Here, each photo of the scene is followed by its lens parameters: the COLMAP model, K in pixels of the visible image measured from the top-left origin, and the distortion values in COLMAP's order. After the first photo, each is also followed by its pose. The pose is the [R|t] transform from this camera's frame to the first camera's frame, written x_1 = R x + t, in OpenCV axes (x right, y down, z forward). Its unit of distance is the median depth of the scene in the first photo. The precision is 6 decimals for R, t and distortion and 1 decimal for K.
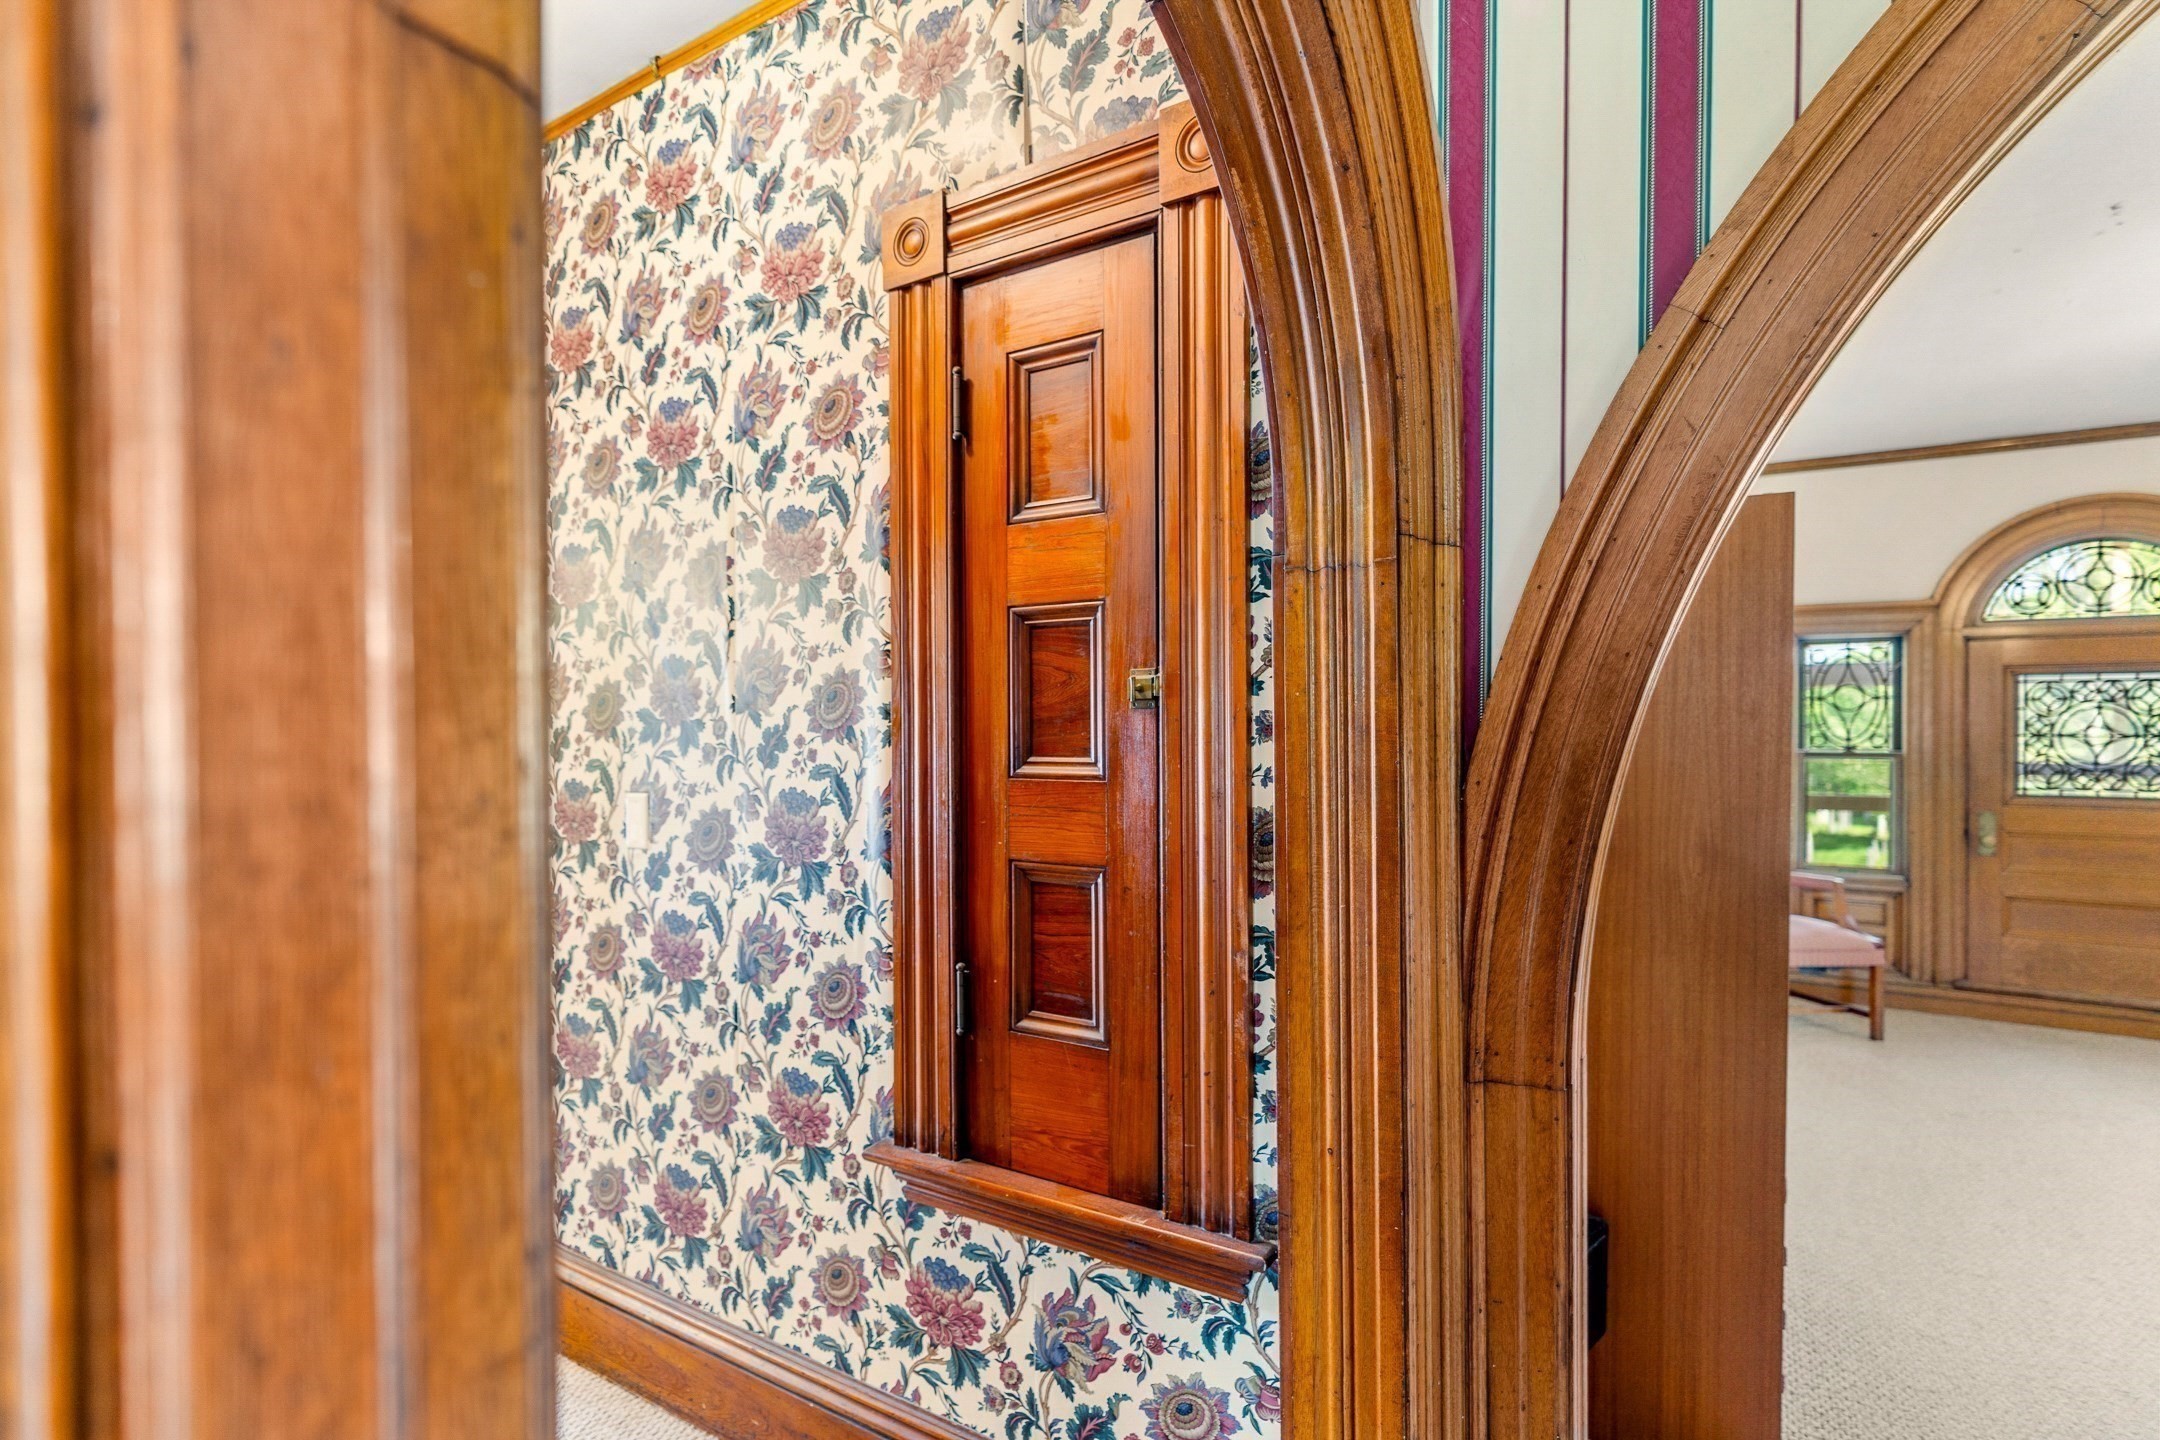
lens RADIAL K [[1025.9, 0, 1084.1], [0, 1025.9, 737.2], [0, 0, 1]] dist [-0.002916, -0.000349]
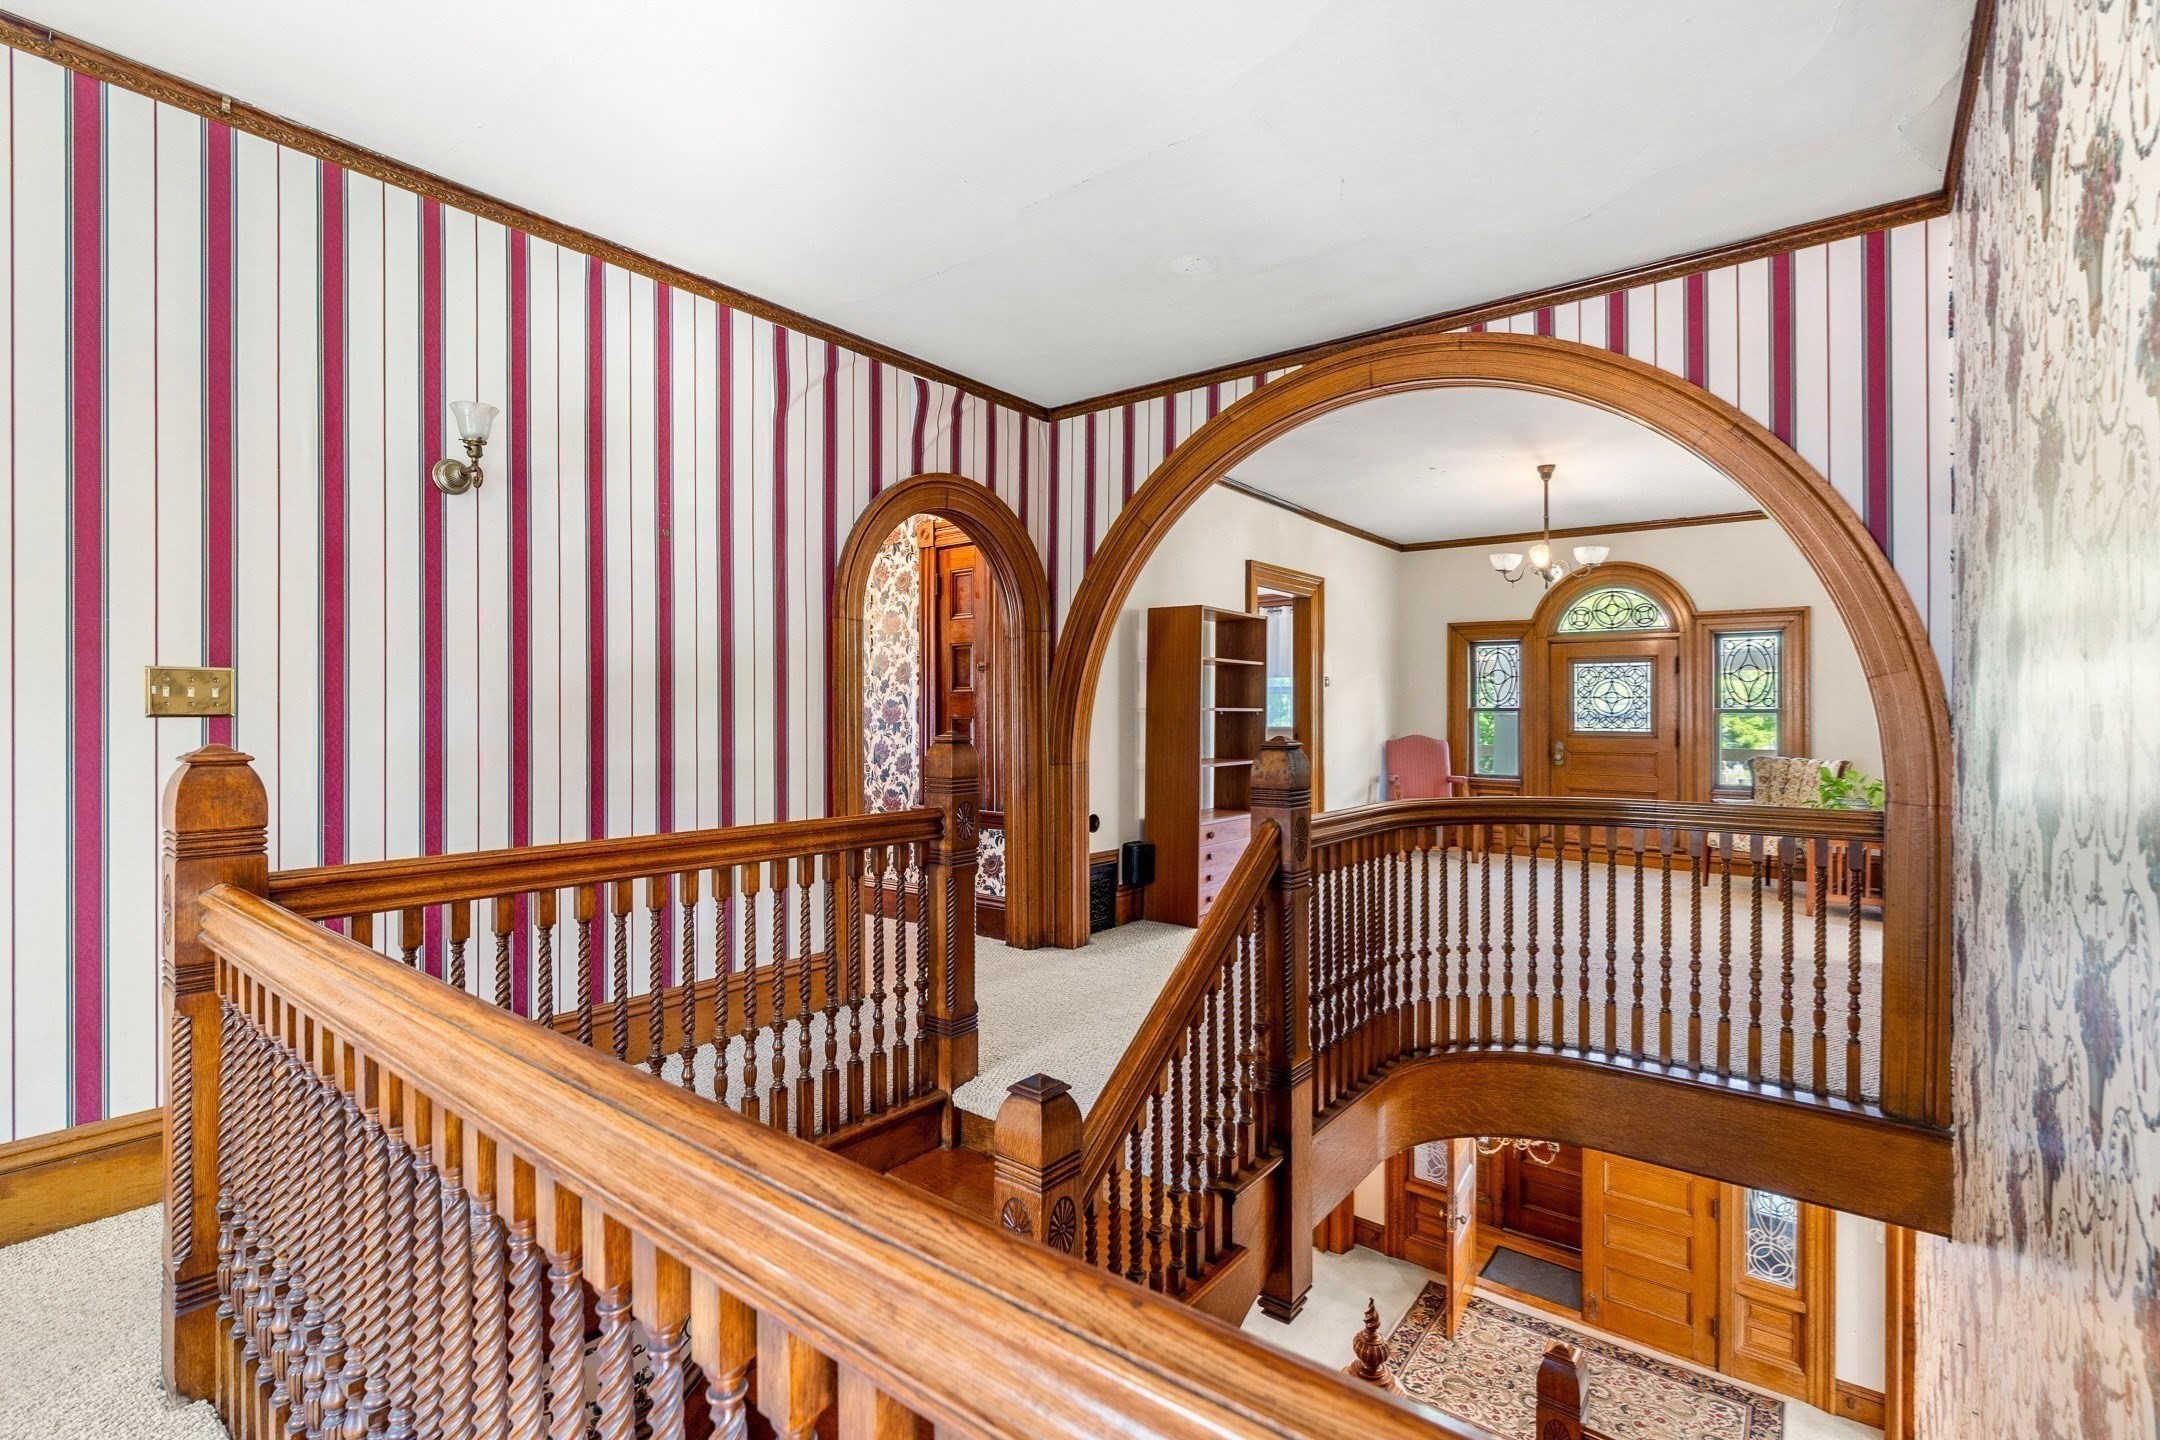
lens RADIAL K [[962.1, 0, 1088.0], [0, 962.1, 721.5], [0, 0, 1]] dist [-0.013737, 0.004335]
pose [[0.995056, 0.006524, -0.099099, 0.597734], [-0.006422, 0.999978, 0.001351, 0.107022], [0.099105, -0.000708, 0.995077, -1.834296]]
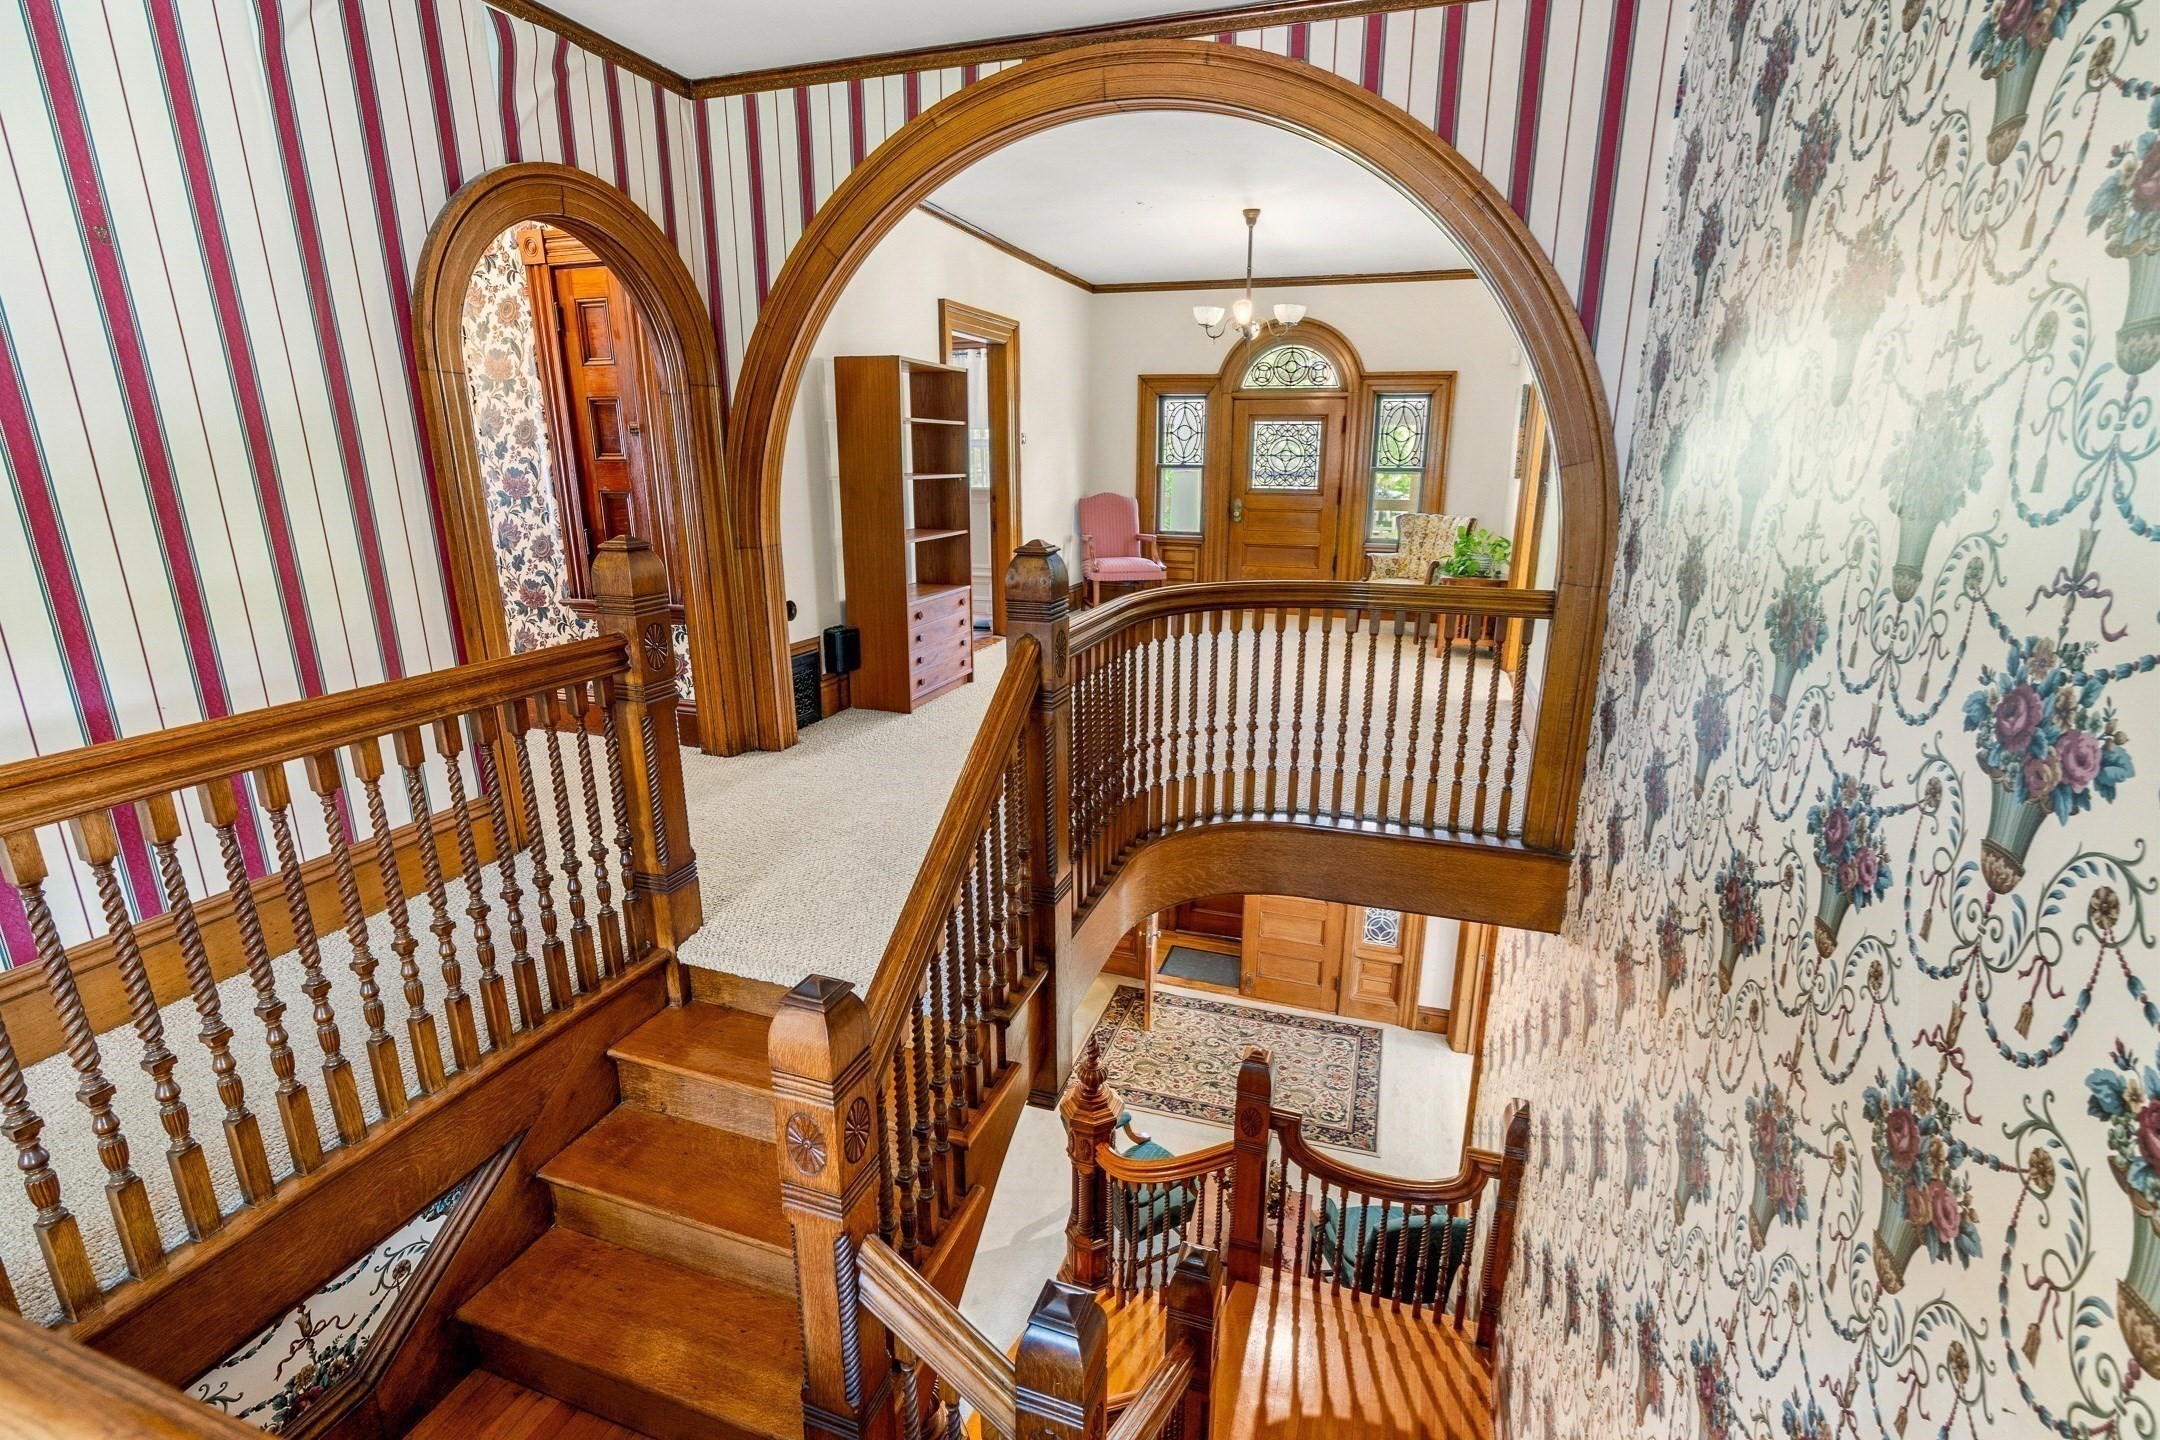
lens RADIAL K [[959.2, 0, 1080.7], [0, 959.2, 720.7], [0, 0, 1]] dist [-0.005428, 0.000826]
pose [[0.973249, -0.054810, 0.223119, 0.505192], [-0.005211, 0.965612, 0.259934, 0.031571], [-0.229694, -0.254143, 0.939496, -1.652917]]
